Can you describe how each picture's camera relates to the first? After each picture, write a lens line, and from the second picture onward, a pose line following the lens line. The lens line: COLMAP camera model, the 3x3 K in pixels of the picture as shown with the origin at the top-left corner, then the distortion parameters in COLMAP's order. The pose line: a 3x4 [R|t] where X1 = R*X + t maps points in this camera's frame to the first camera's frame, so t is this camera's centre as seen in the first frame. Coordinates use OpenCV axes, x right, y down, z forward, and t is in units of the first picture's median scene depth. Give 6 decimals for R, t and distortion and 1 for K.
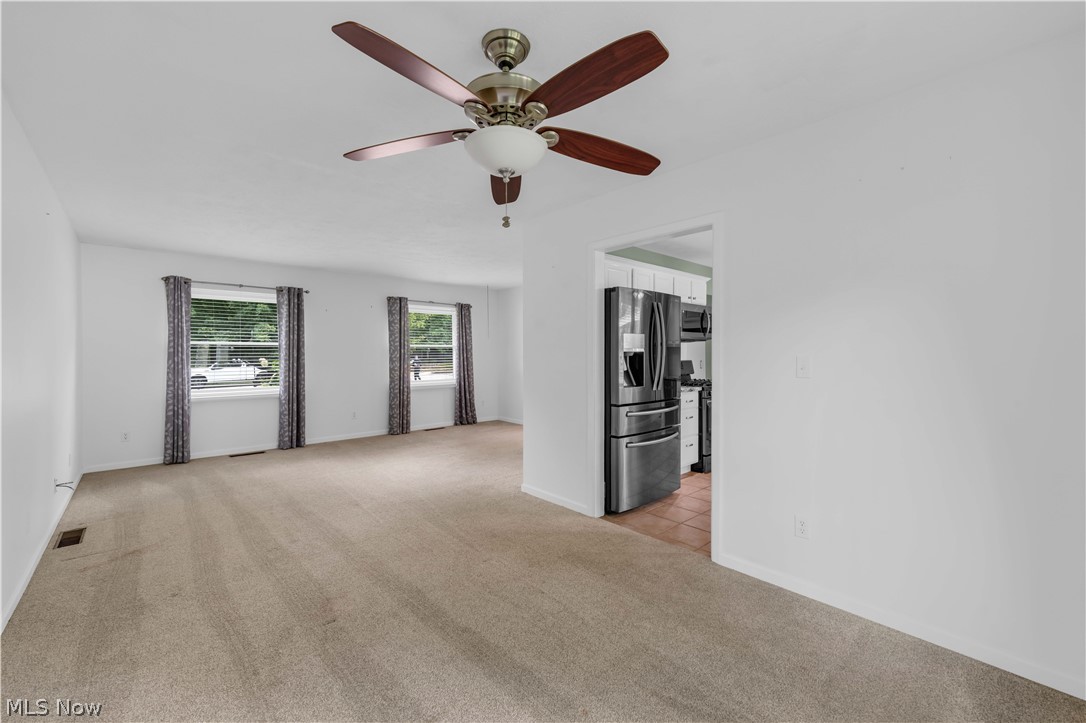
lens RADIAL K [[447.6, 0, 540.3], [0, 447.6, 353.2], [0, 0, 1]] dist [0.000356, -0.000149]
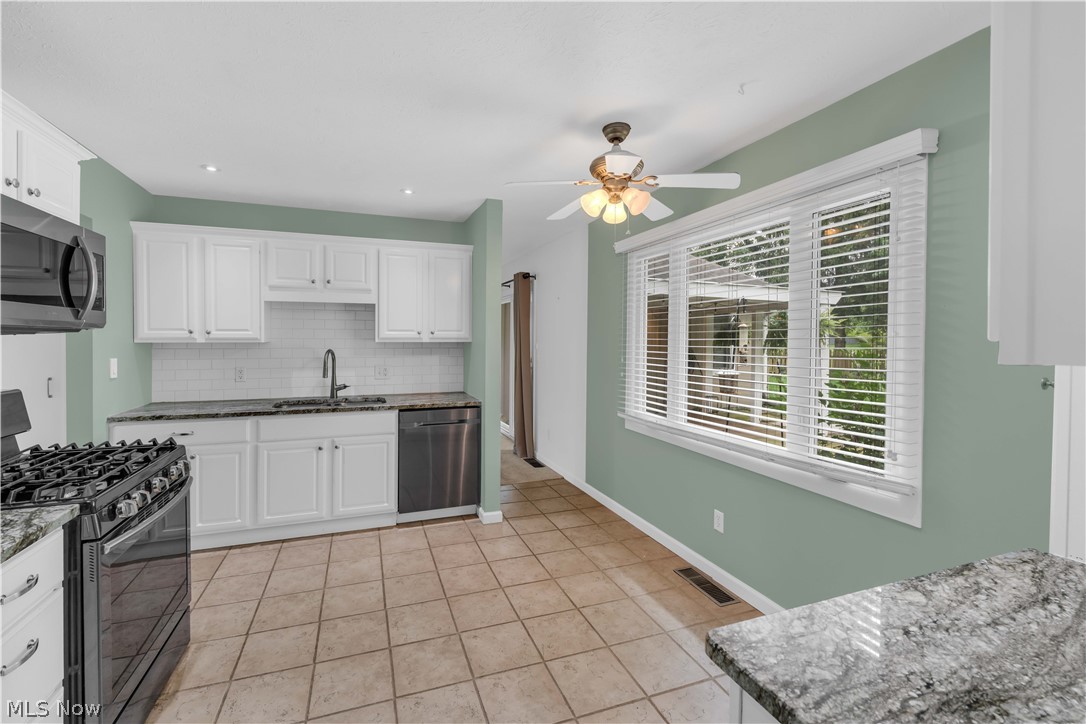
lens RADIAL K [[447.6, 0, 540.3], [0, 447.6, 353.7], [0, 0, 1]] dist [0.000356, -0.000149]
pose [[0.376814, 0.007206, 0.926261, 0.179633], [0.002541, 0.999958, -0.008813, -0.006449], [-0.926286, 0.005675, 0.376779, 0.533796]]
